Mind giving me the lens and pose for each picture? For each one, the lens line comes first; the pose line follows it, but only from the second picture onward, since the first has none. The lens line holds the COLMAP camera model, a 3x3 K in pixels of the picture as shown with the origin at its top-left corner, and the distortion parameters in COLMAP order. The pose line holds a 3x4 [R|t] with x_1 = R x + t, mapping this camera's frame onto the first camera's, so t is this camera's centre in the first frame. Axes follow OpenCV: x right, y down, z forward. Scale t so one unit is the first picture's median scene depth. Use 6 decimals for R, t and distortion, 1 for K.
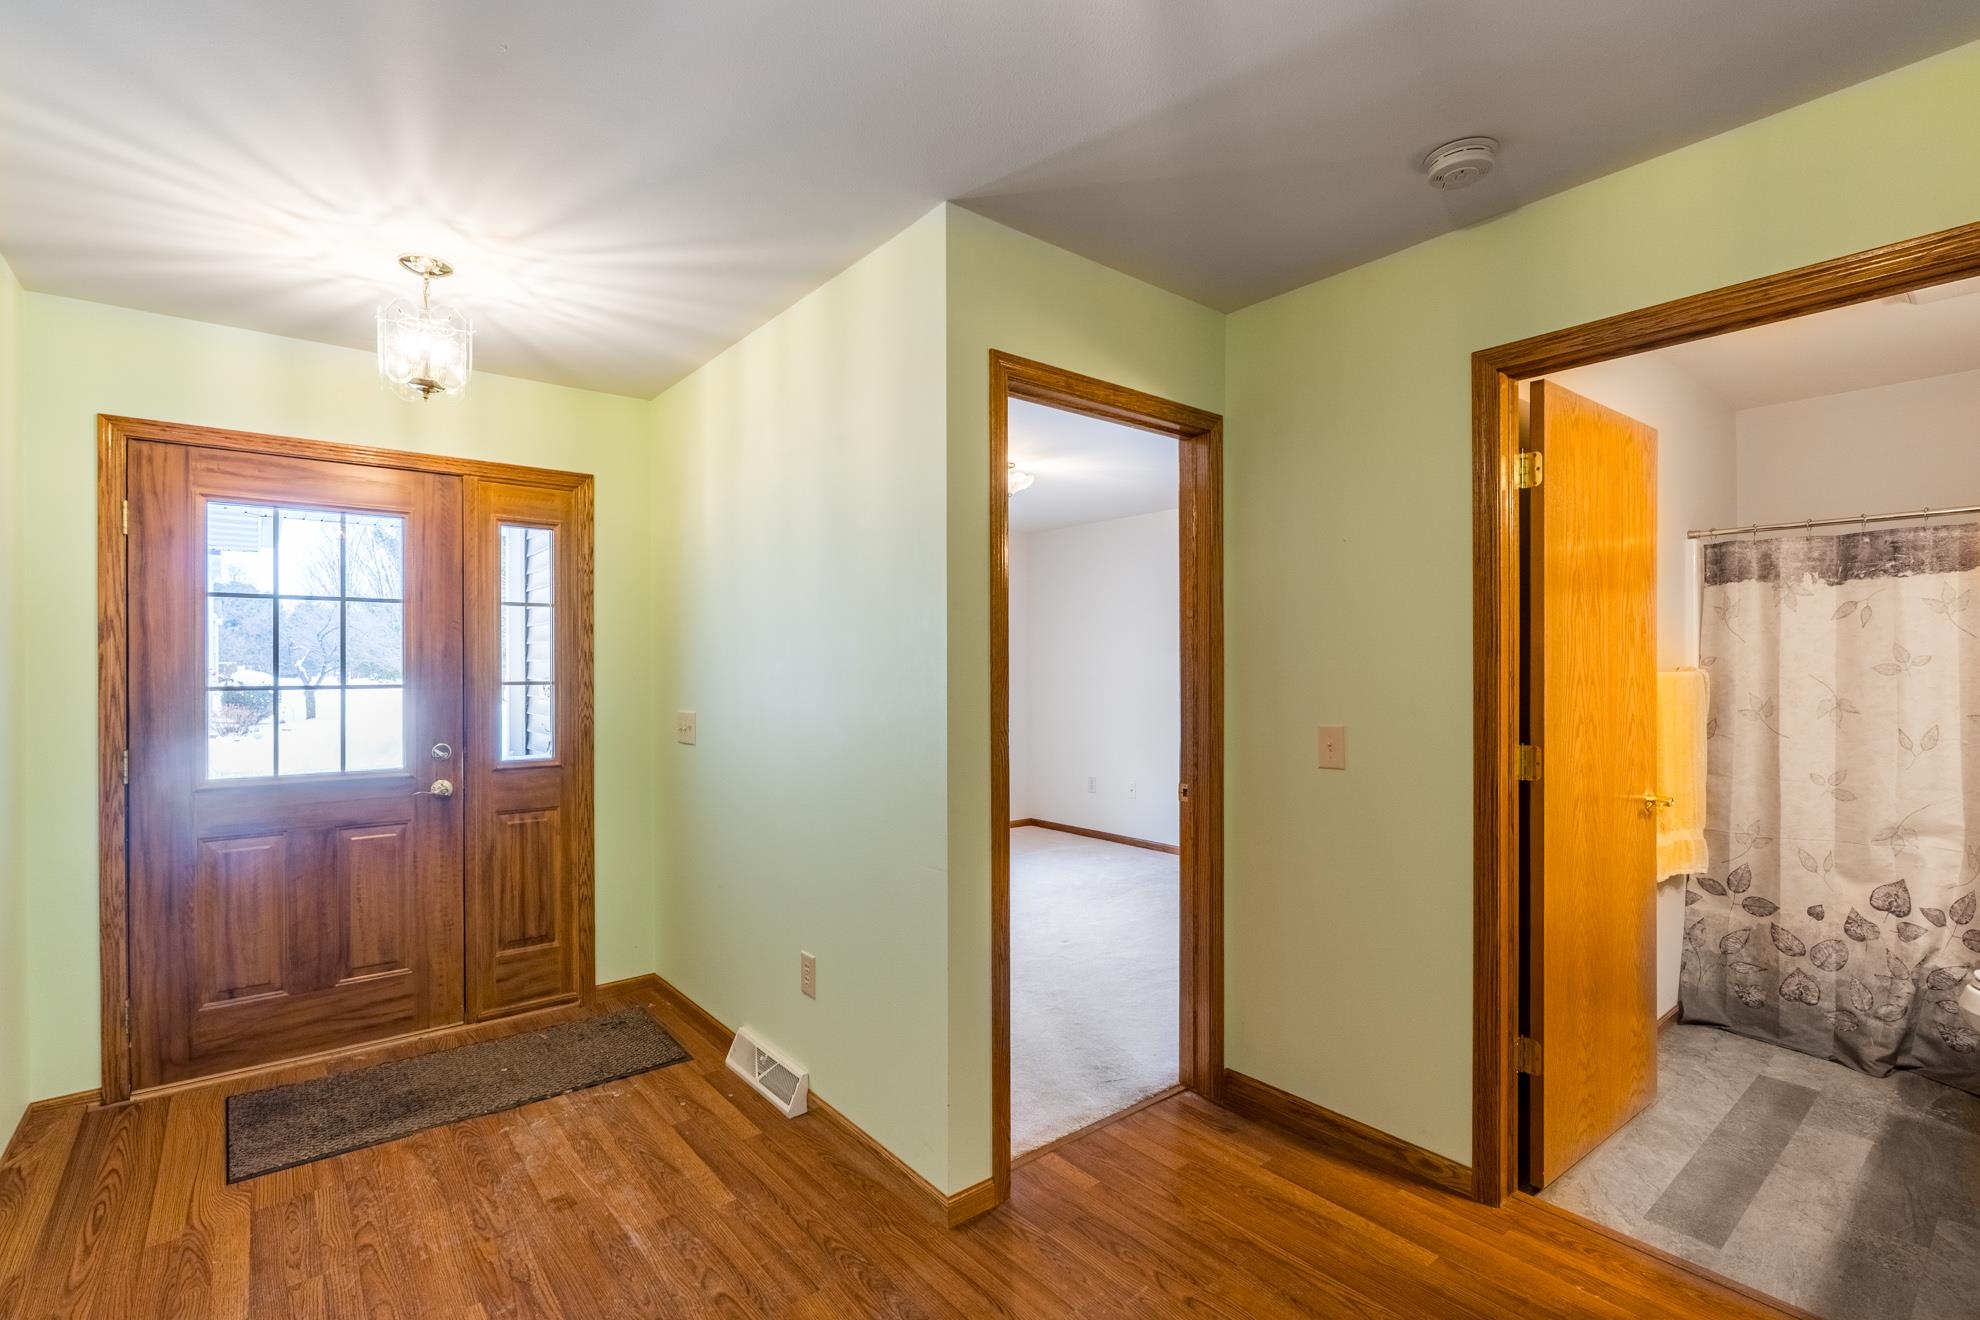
lens RADIAL K [[899.3, 0, 989.9], [0, 899.3, 667.2], [0, 0, 1]] dist [-0.011258, 0.003436]
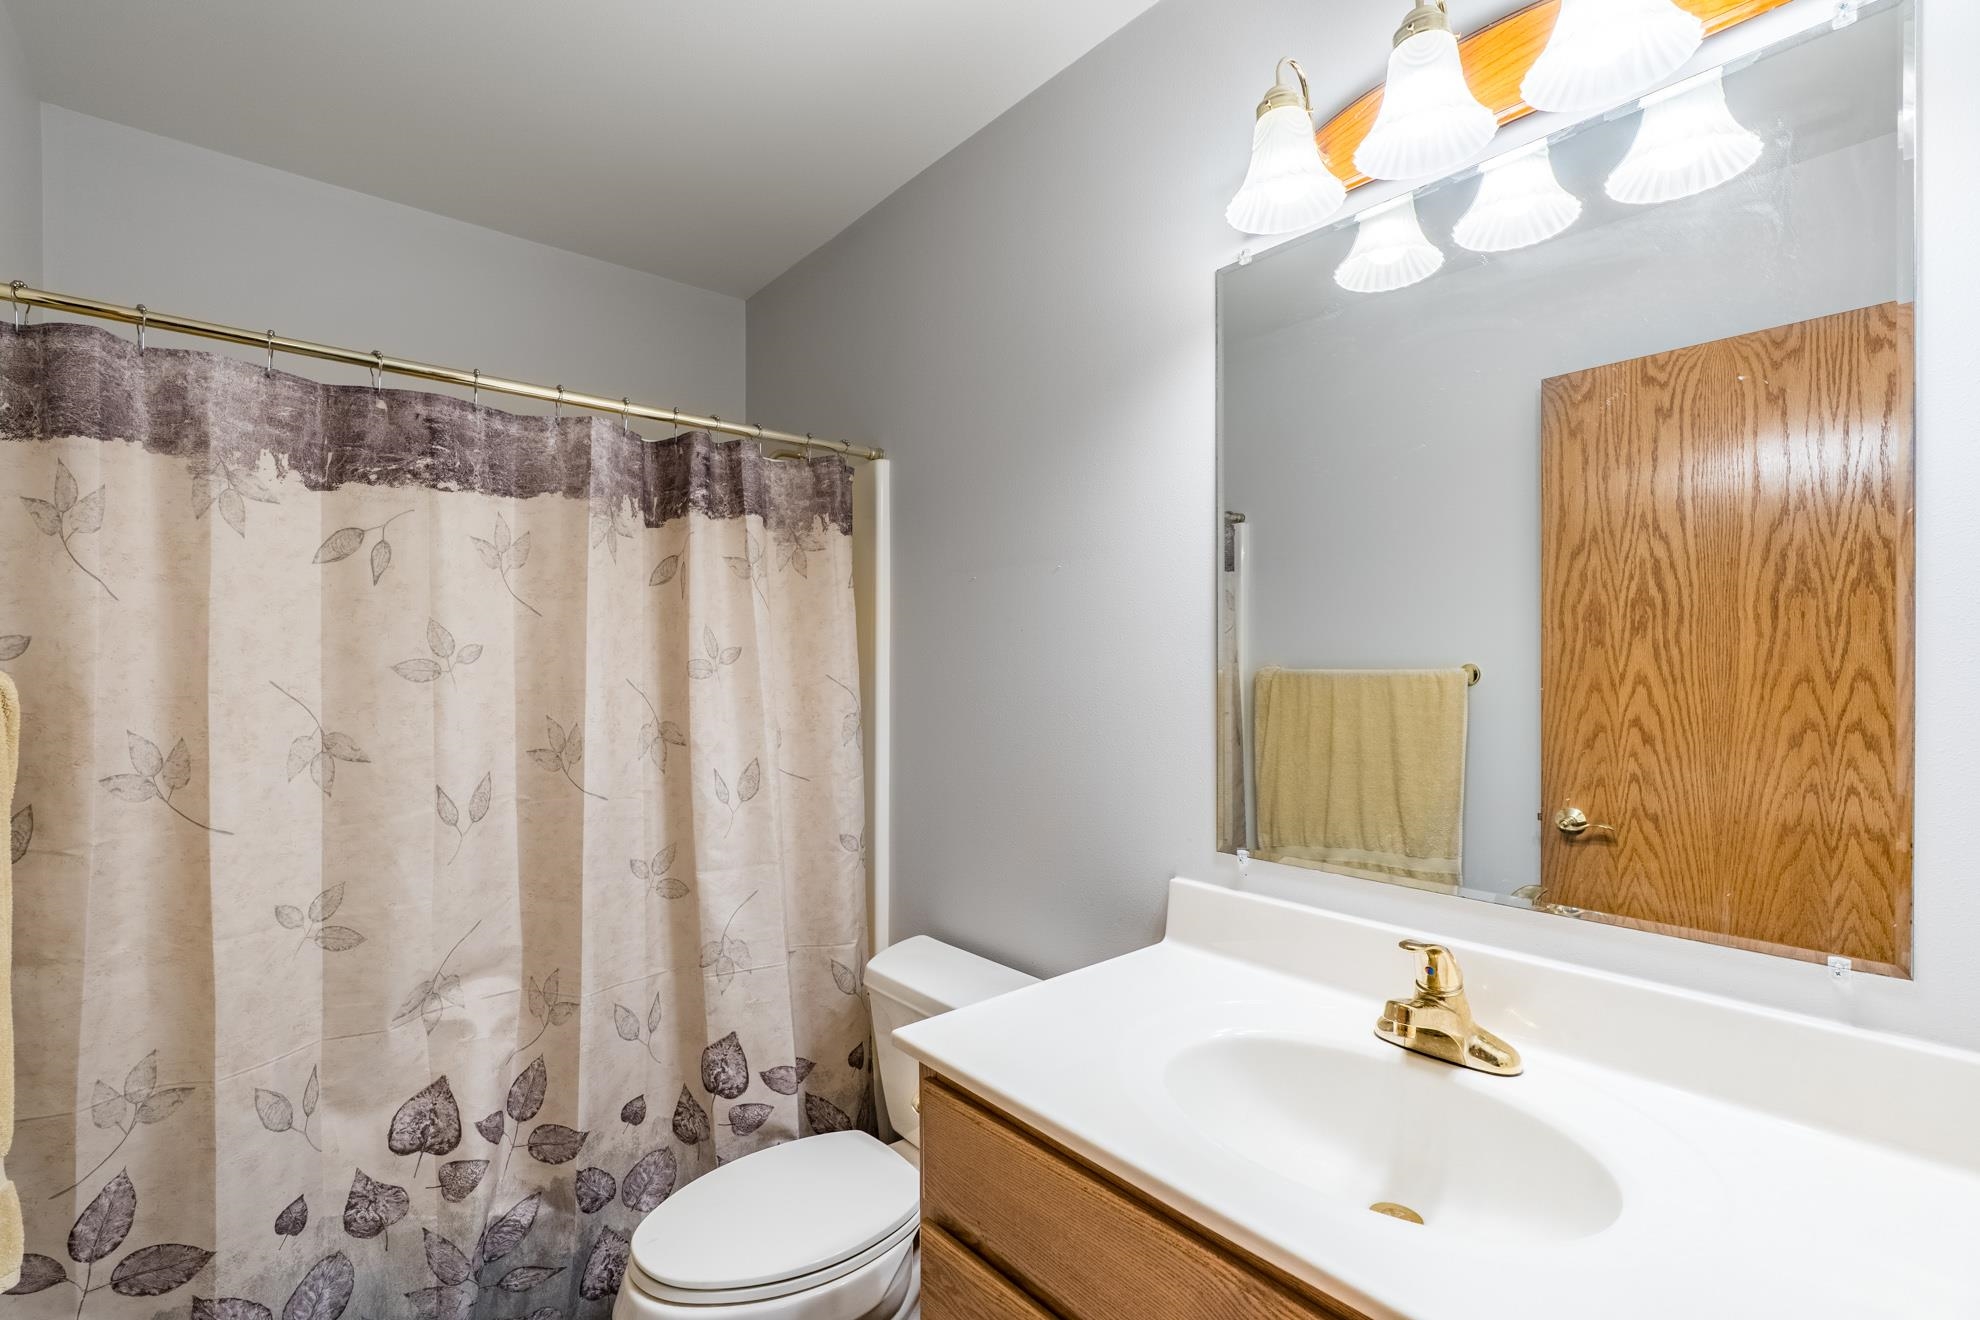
lens RADIAL K [[899.3, 0, 977.7], [0, 899.3, 672.5], [0, 0, 1]] dist [-0.011258, 0.003436]
pose [[0.001434, 0.000758, 0.999999, 0.487291], [0.000568, 1.000000, -0.000759, 0.004032], [-0.999999, 0.000569, 0.001434, 0.664631]]
